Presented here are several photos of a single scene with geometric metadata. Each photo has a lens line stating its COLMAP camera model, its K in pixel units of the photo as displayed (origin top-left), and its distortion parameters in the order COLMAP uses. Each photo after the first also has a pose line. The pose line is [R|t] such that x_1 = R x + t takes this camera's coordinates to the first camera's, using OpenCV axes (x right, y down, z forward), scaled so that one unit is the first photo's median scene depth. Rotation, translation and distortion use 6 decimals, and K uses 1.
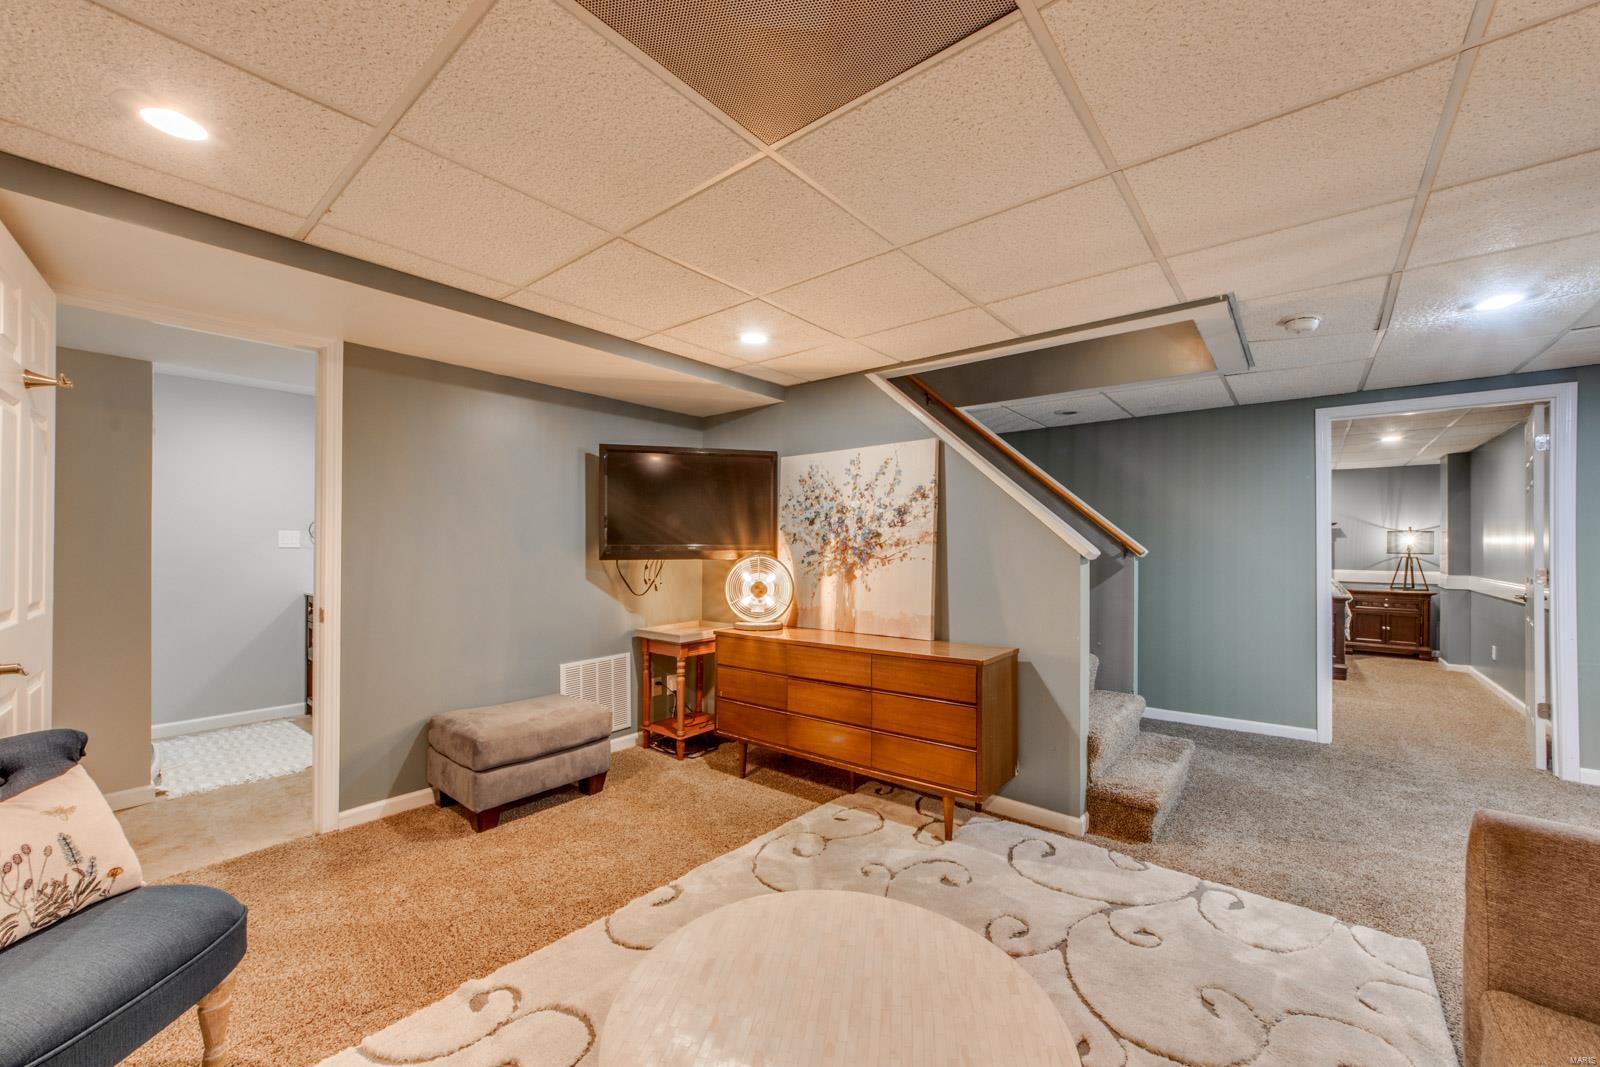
lens RADIAL K [[616.6, 0, 784.4], [0, 616.6, 552.8], [0, 0, 1]] dist [0.000353, 0.000042]
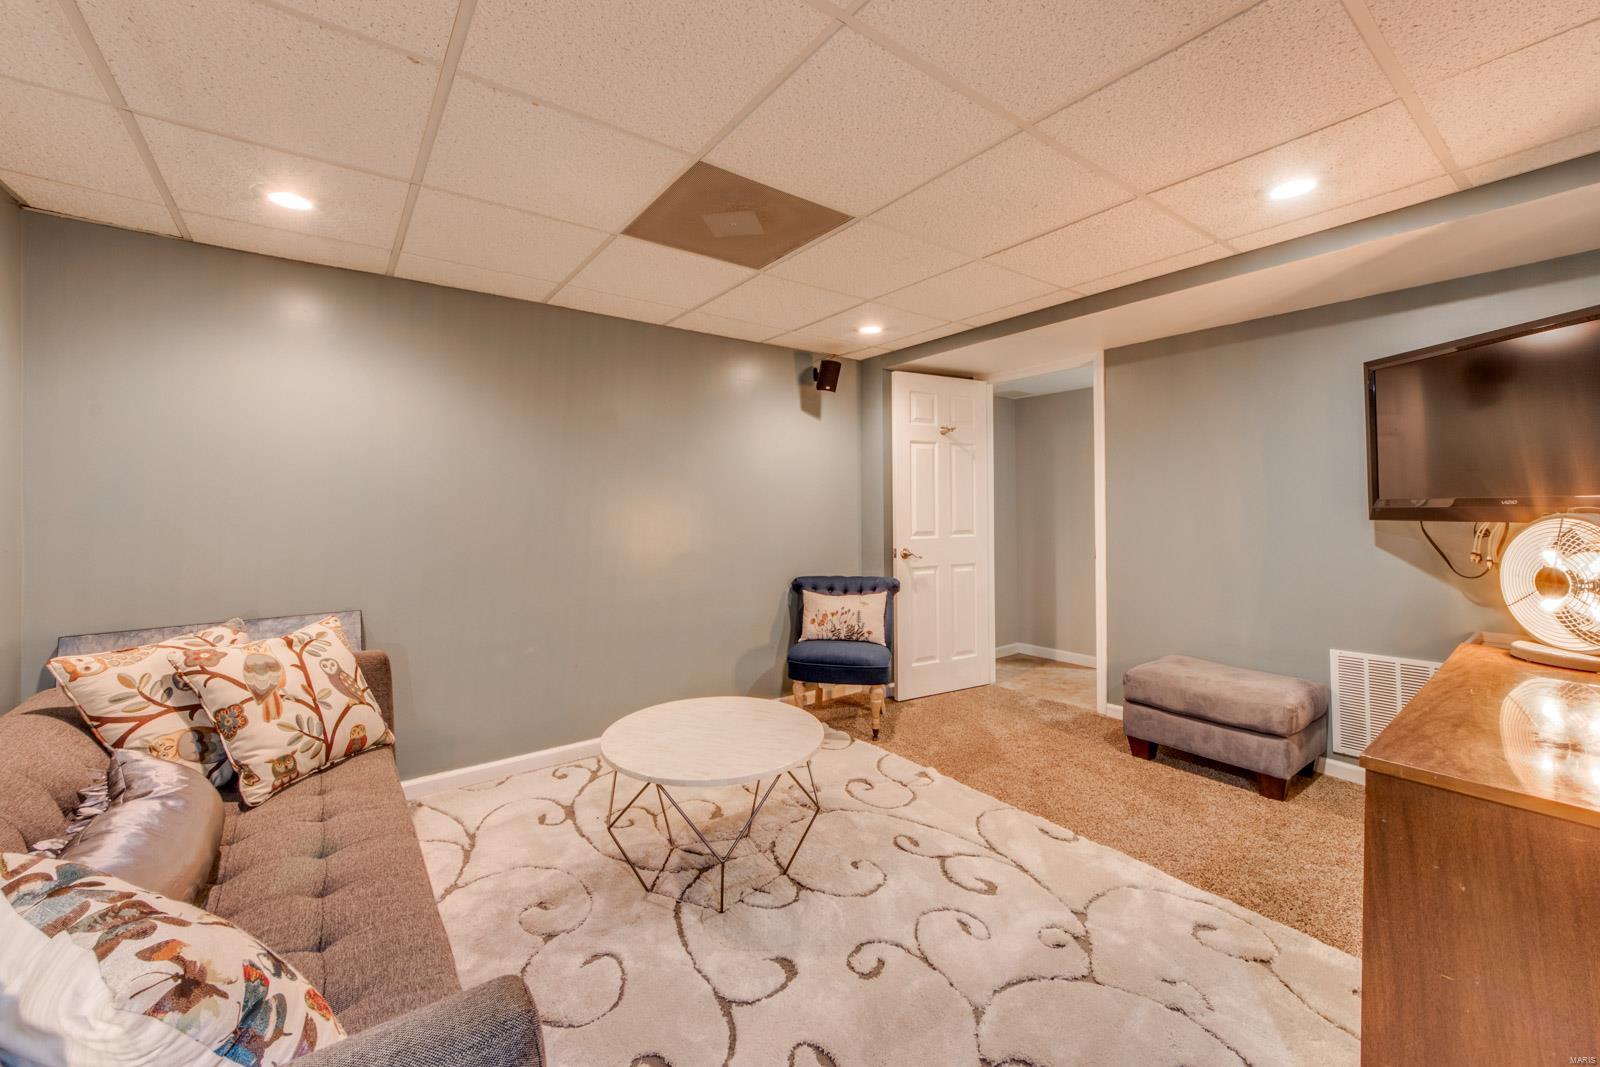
lens RADIAL K [[616.6, 0, 784.4], [0, 616.6, 552.8], [0, 0, 1]] dist [0.000353, 0.000042]
pose [[-0.235855, 0.065900, -0.969551, 0.734509], [-0.008081, 0.997531, 0.069768, 0.009435], [0.971755, 0.024290, -0.234740, 0.642105]]
